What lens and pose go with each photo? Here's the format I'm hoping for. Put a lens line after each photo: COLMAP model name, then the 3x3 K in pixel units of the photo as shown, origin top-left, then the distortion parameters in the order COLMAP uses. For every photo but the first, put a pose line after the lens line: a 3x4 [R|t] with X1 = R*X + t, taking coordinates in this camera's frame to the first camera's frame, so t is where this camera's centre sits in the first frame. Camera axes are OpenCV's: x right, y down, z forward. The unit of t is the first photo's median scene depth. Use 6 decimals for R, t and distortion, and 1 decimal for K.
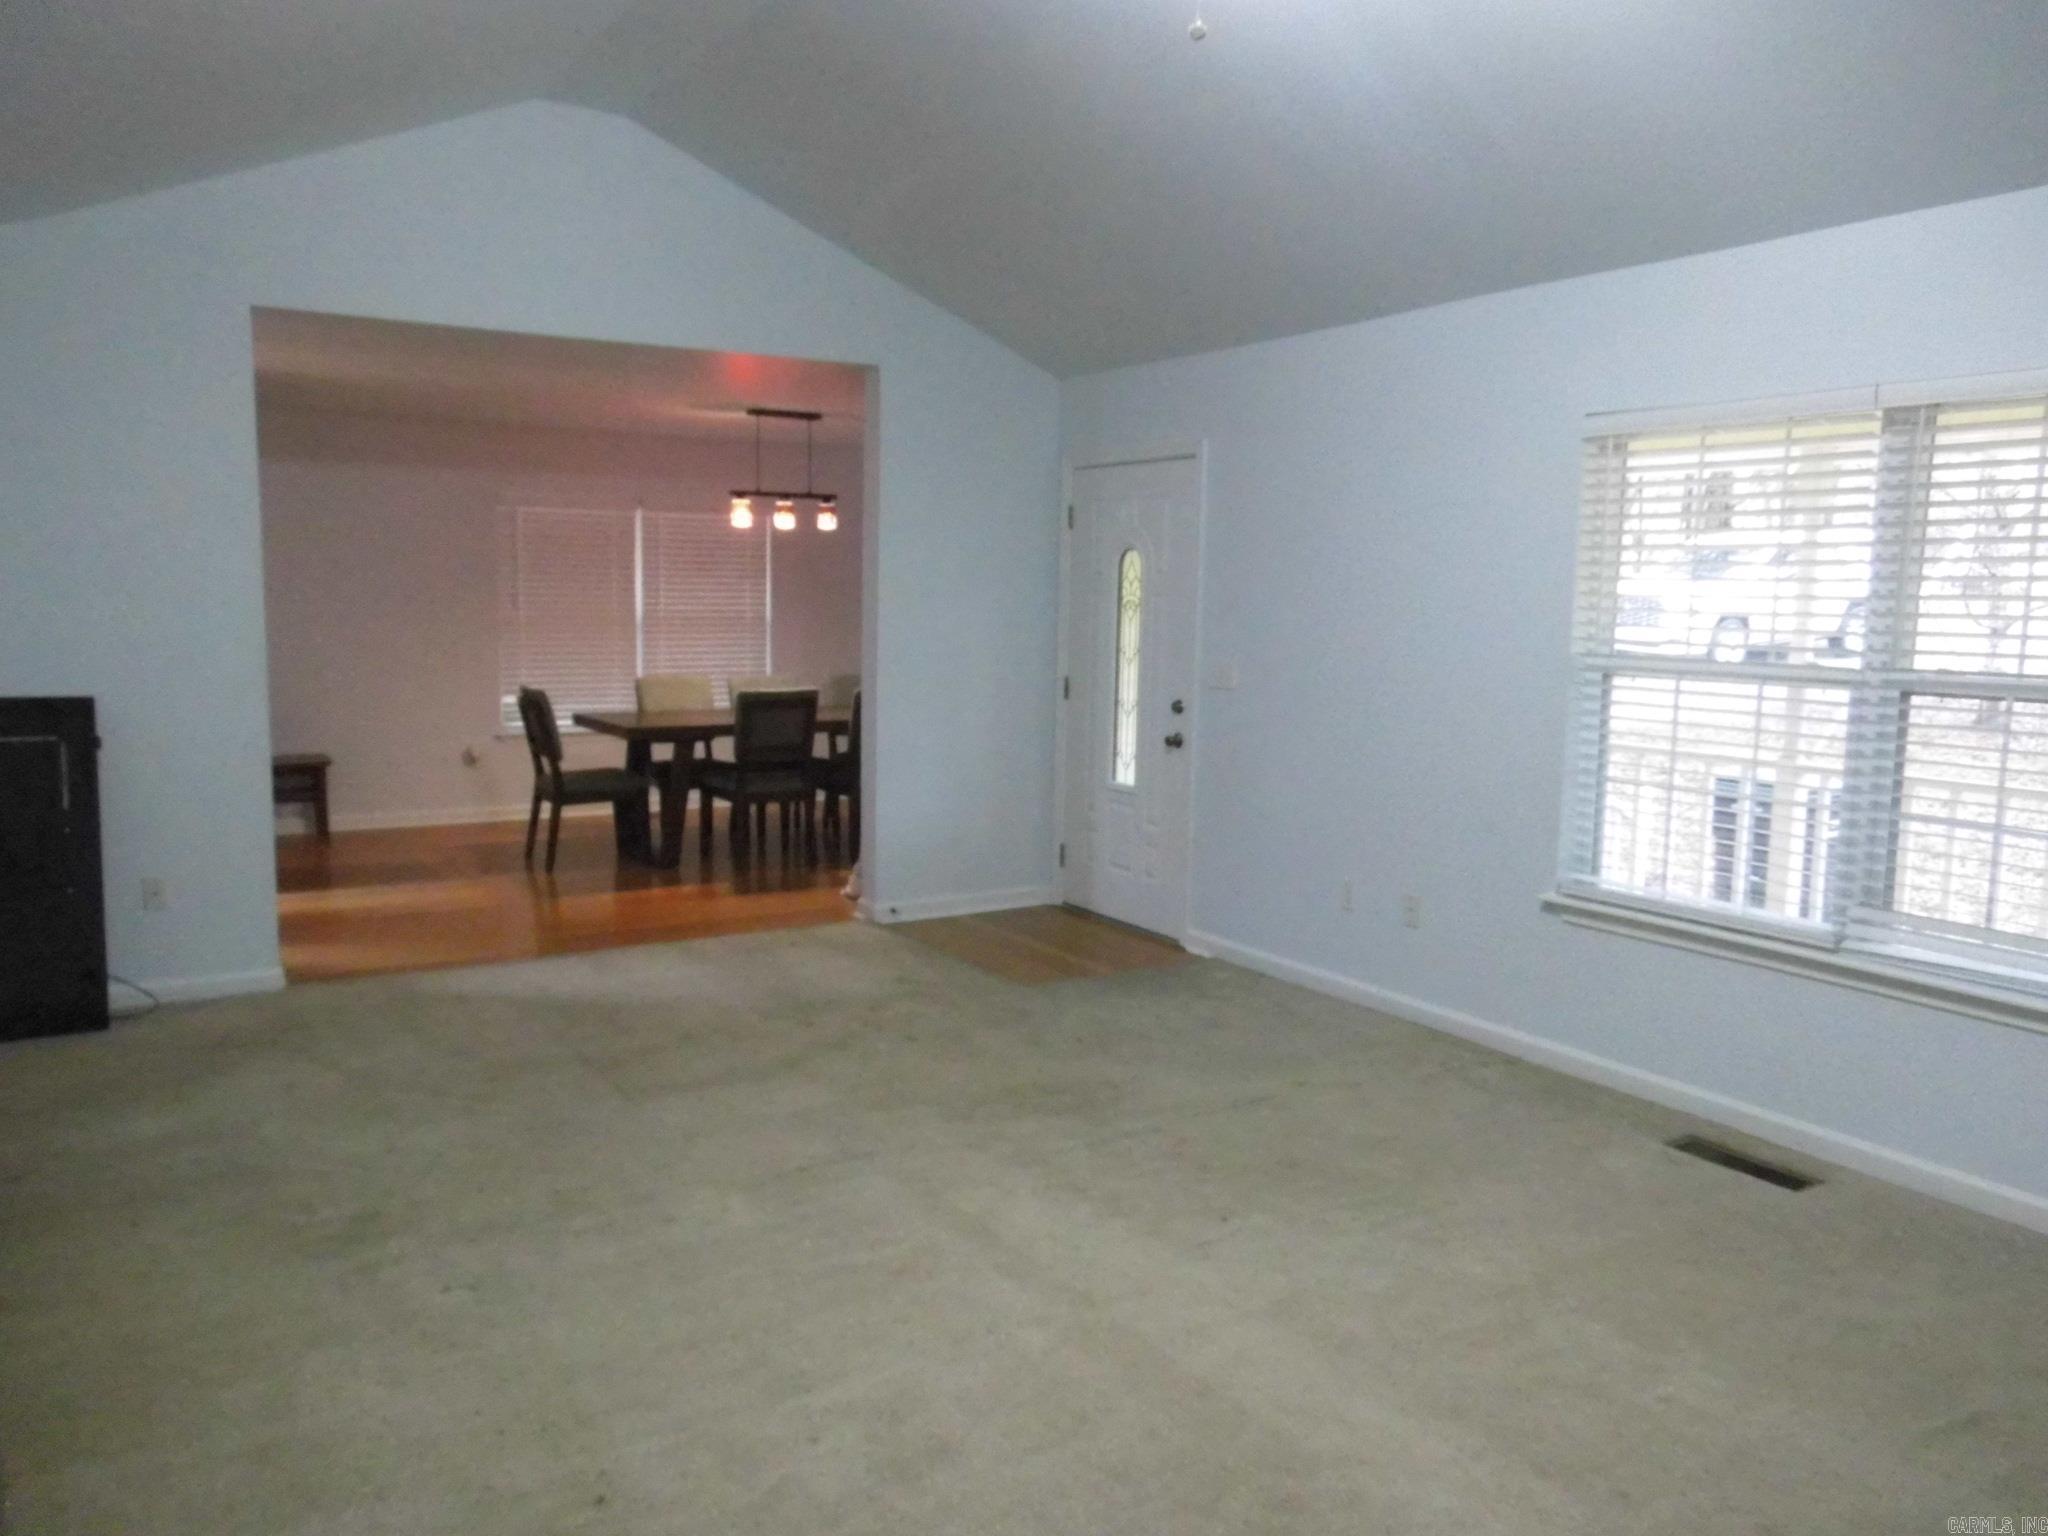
lens RADIAL K [[1500.1, 0, 1024.0], [0, 1500.1, 768.0], [0, 0, 1]] dist [0.002281, 0.000548]
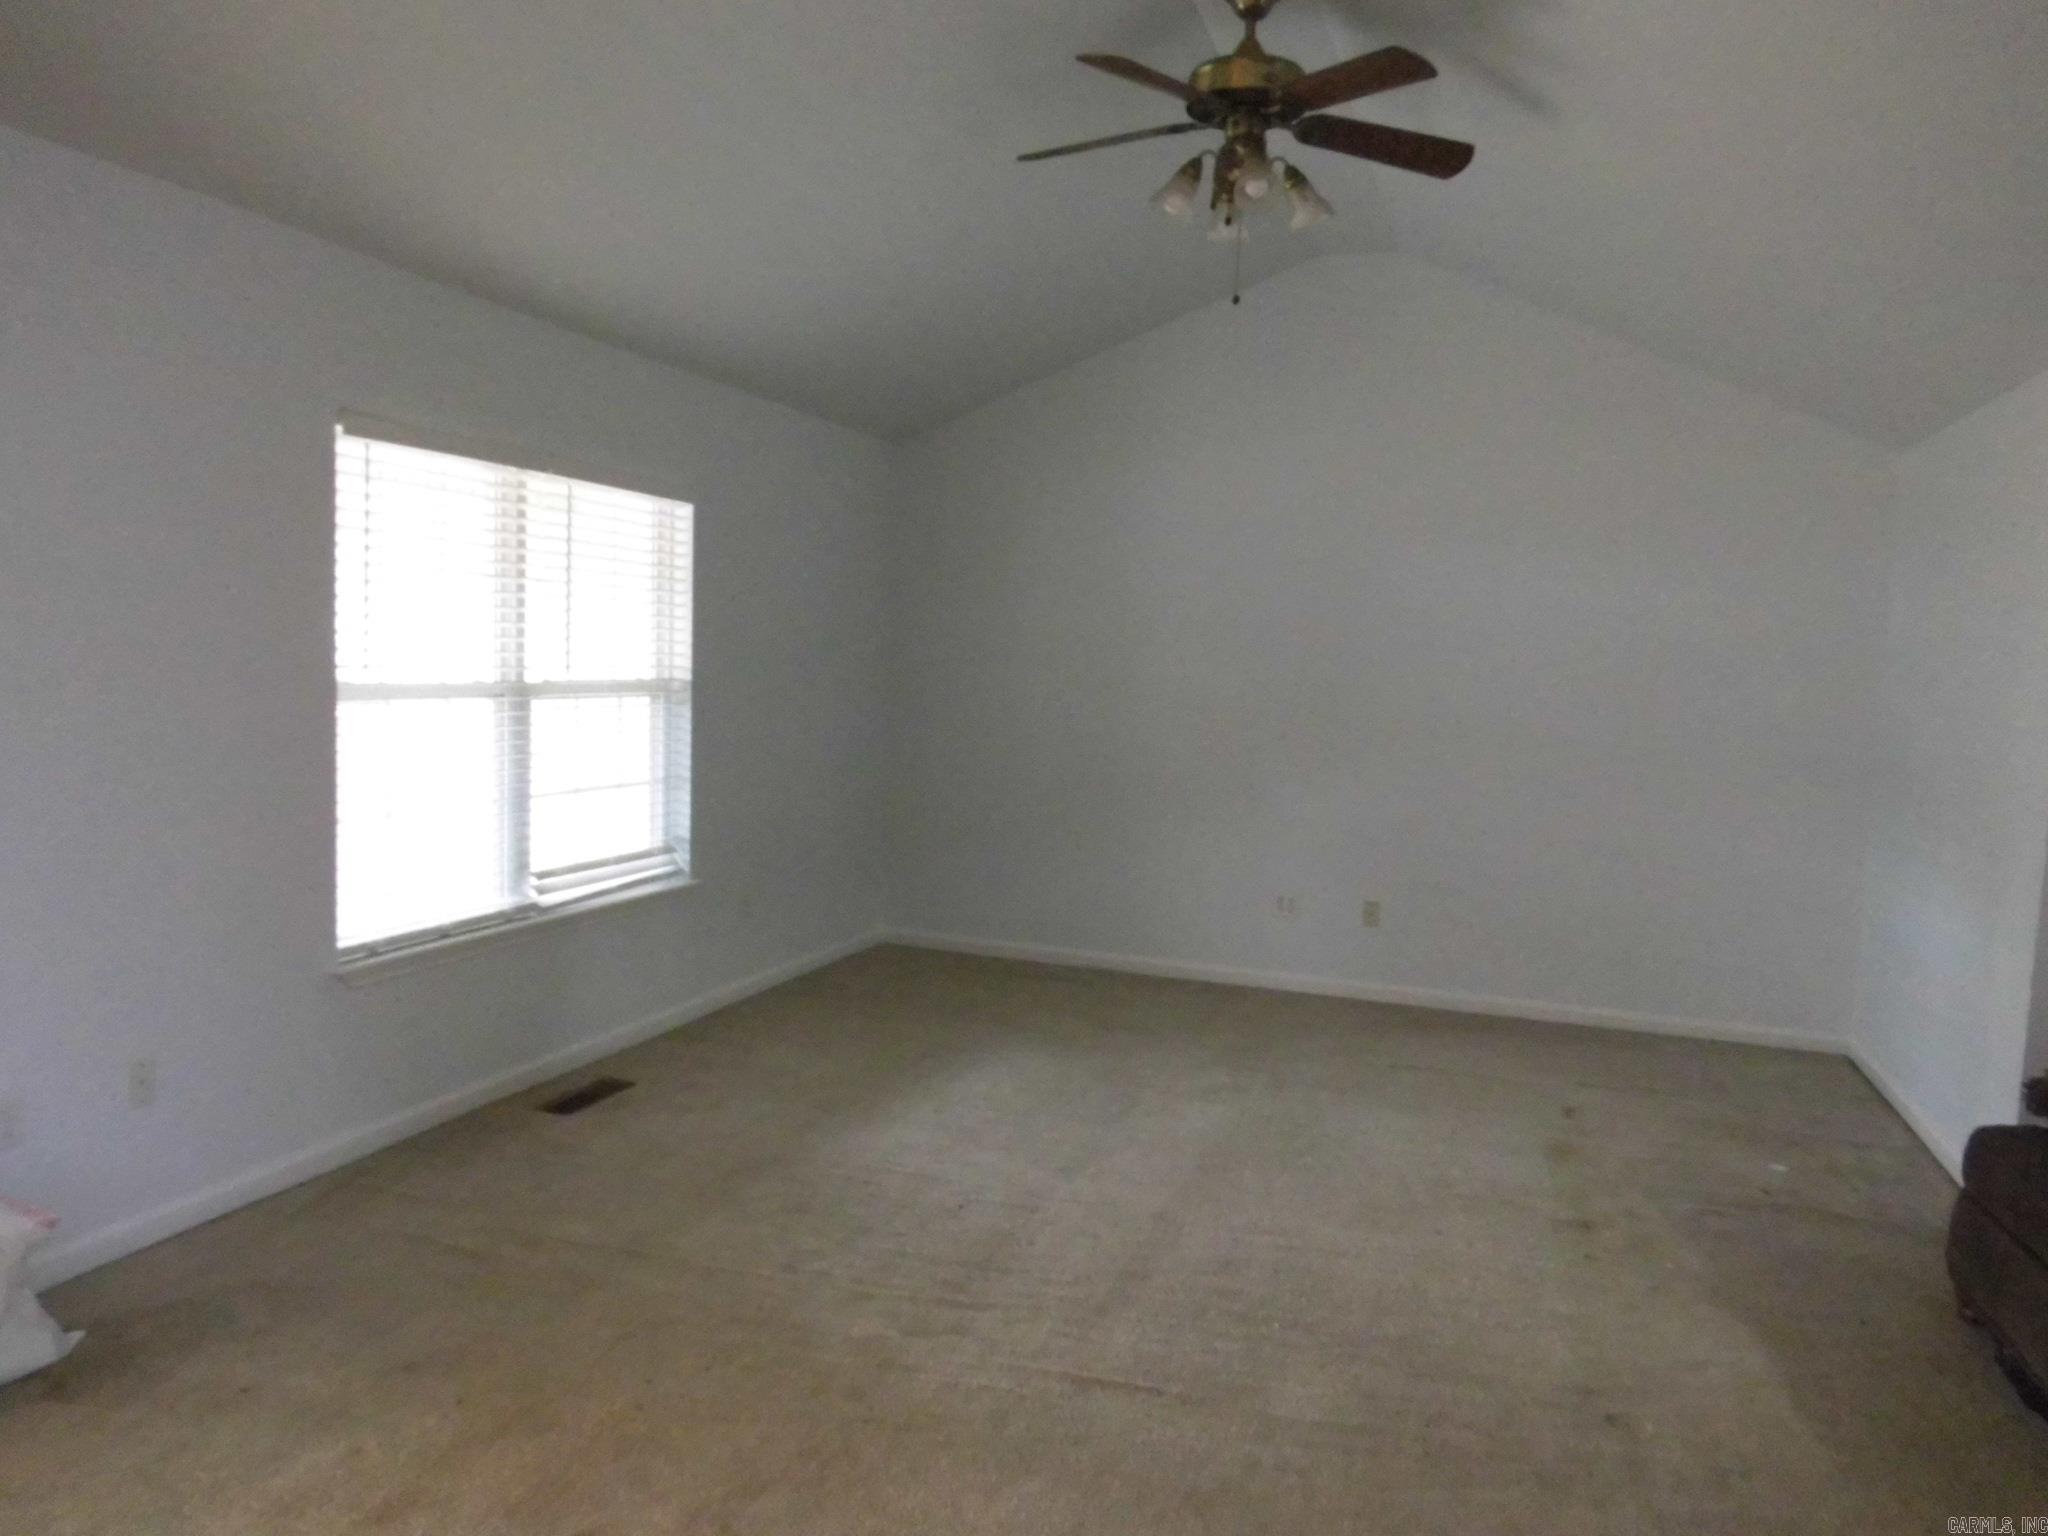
lens RADIAL K [[1529.2, 0, 1033.5], [0, 1529.2, 713.6], [0, 0, 1]] dist [0.005184, 0.007183]
pose [[-0.639084, -0.066613, 0.766247, -0.666434], [0.042699, 0.991633, 0.121820, -0.172665], [-0.767950, 0.110571, -0.630893, 1.456965]]
